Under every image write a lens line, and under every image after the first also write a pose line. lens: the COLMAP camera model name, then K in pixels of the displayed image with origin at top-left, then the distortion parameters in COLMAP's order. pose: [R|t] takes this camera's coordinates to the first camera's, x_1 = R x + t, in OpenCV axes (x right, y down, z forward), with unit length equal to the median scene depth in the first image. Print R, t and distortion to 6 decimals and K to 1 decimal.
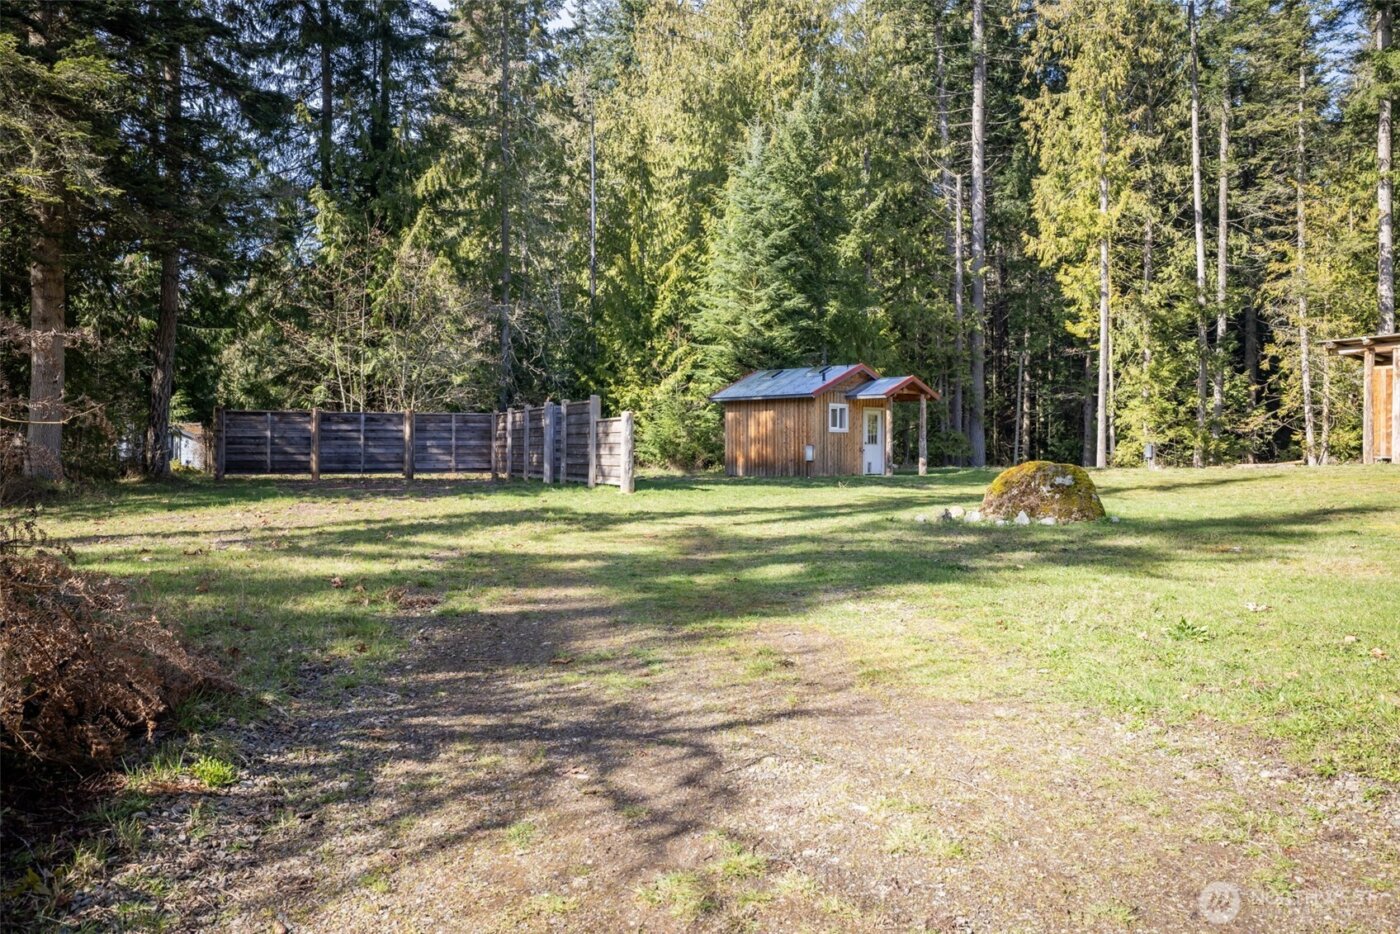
lens RADIAL K [[1073.4, 0, 704.2], [0, 1073.4, 460.2], [0, 0, 1]] dist [0.063996, 0.002002]
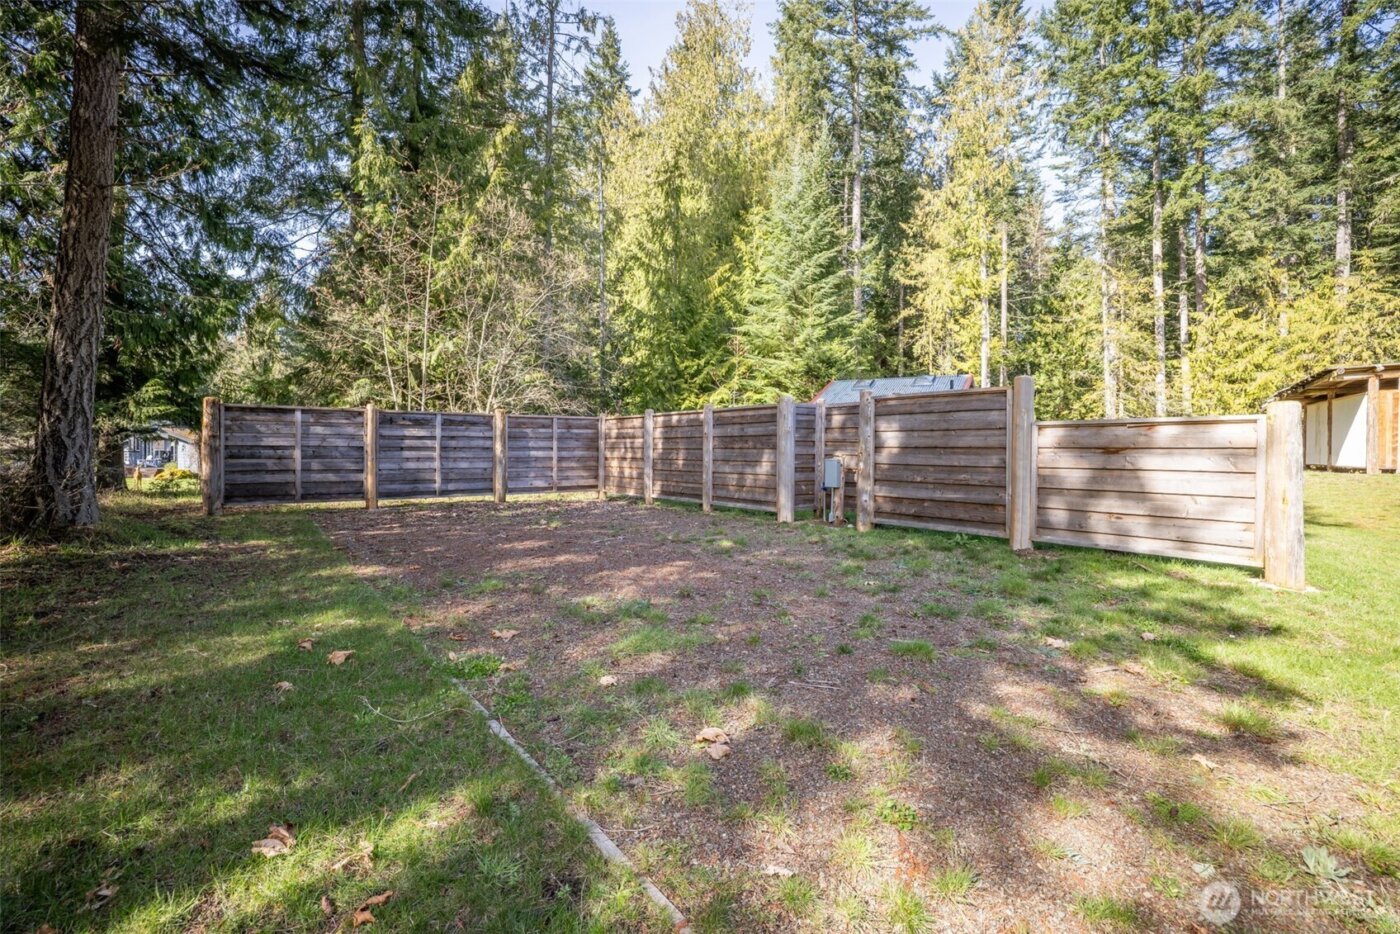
lens RADIAL K [[600.2, 0, 694.3], [0, 600.2, 464.0], [0, 0, 1]] dist [-0.002338, 0.000204]
pose [[0.969471, -0.002394, 0.245193, -0.247804], [-0.001288, 0.999889, 0.014855, -0.015706], [-0.245201, -0.014717, 0.969361, 0.564924]]
